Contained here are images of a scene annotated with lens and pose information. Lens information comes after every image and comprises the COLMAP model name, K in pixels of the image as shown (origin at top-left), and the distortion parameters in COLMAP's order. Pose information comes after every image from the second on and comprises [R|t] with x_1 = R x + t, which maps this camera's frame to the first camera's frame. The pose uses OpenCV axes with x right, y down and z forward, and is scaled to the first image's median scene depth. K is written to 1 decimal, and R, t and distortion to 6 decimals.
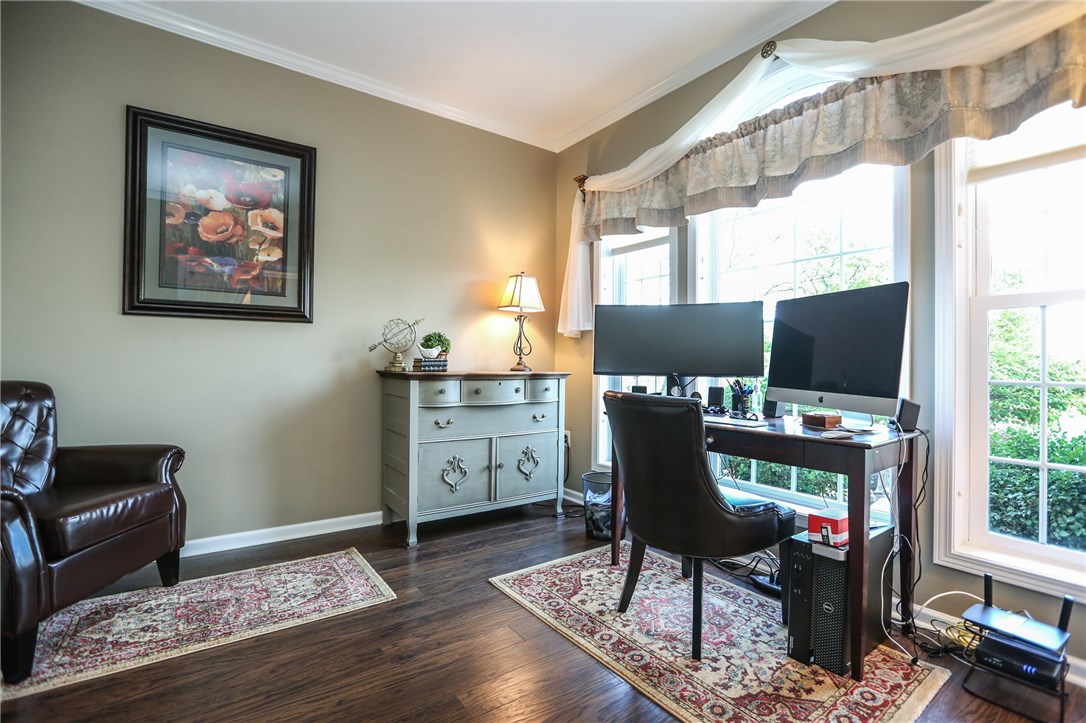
lens RADIAL K [[493.3, 0, 539.2], [0, 493.3, 356.8], [0, 0, 1]] dist [-0.037976, 0.011153]
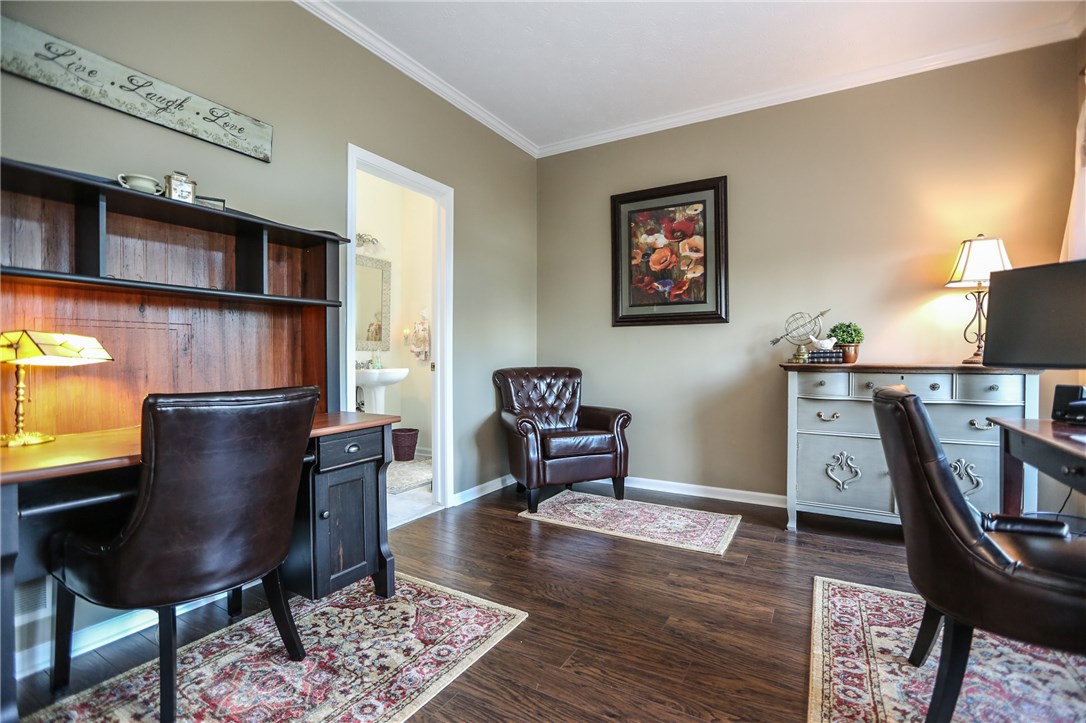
lens RADIAL K [[493.3, 0, 544.5], [0, 493.3, 355.9], [0, 0, 1]] dist [-0.037976, 0.011153]
pose [[0.414246, -0.011058, -0.910098, 0.528418], [0.018012, 0.999830, -0.003949, 0.010792], [0.909987, -0.014757, 0.414374, 0.113739]]
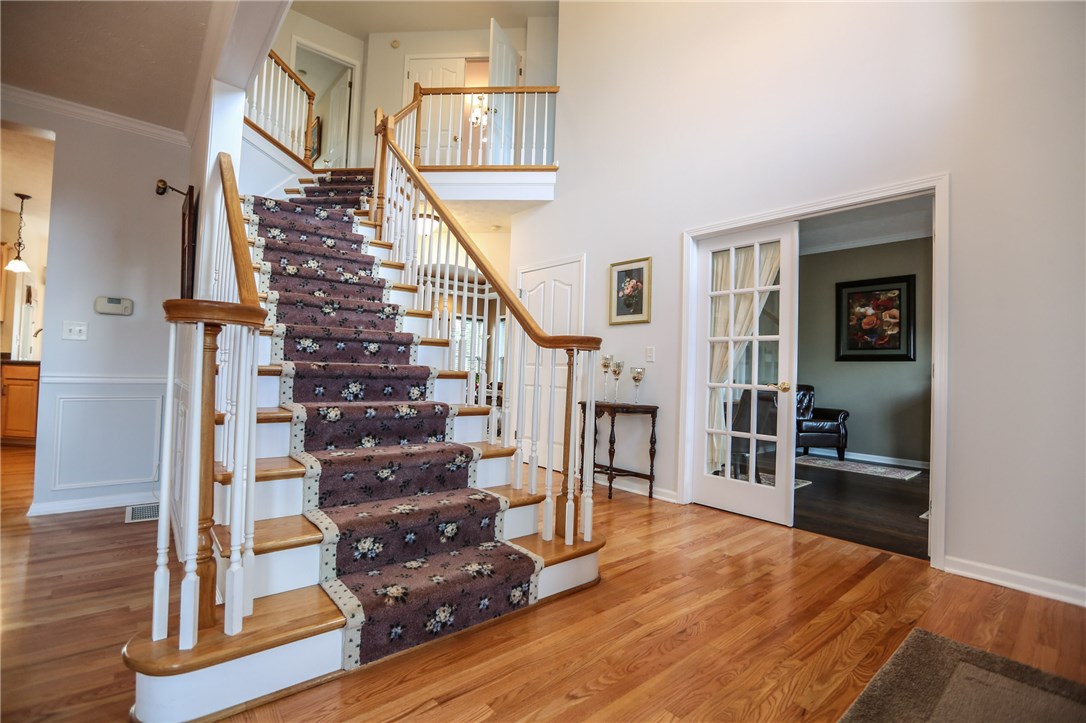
lens RADIAL K [[493.3, 0, 543.0], [0, 493.3, 359.6], [0, 0, 1]] dist [-0.037976, 0.011153]
pose [[0.093943, -0.037037, -0.994888, 1.657696], [-0.018308, 0.999075, -0.038921, 0.036577], [0.995409, 0.021870, 0.093178, -0.858748]]
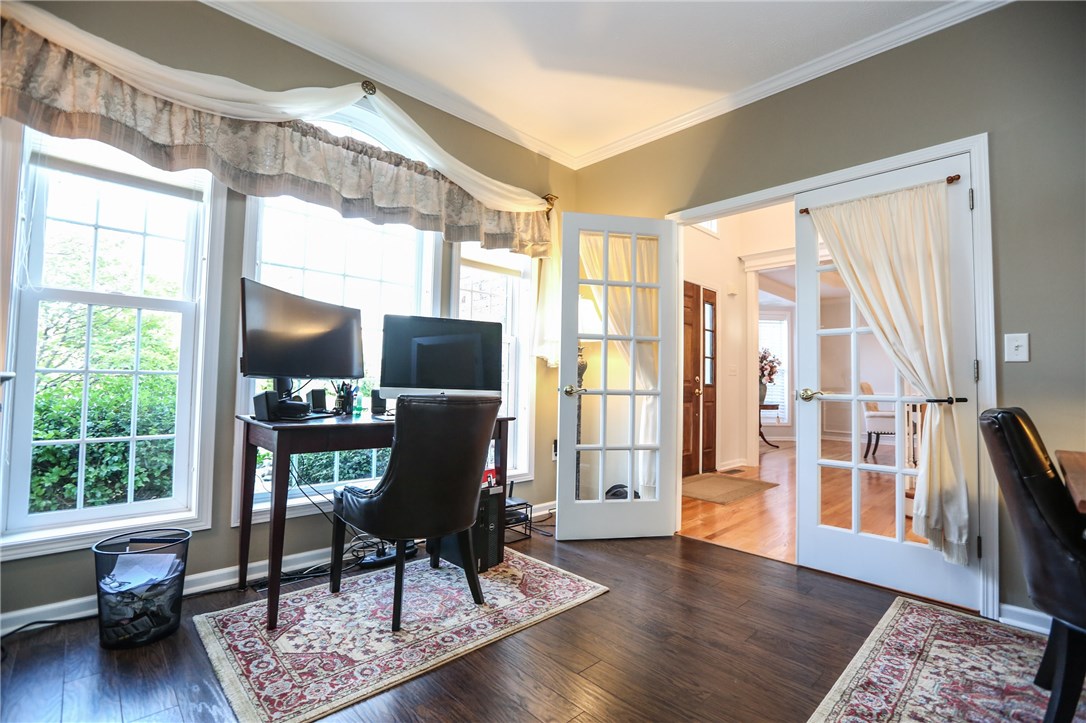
lens RADIAL K [[493.3, 0, 542.5], [0, 493.3, 352.4], [0, 0, 1]] dist [-0.037976, 0.011153]
pose [[-0.136454, 0.037930, 0.989920, -0.681502], [-0.038297, 0.998318, -0.043531, 0.014712], [-0.989906, -0.043851, -0.134772, 0.727080]]
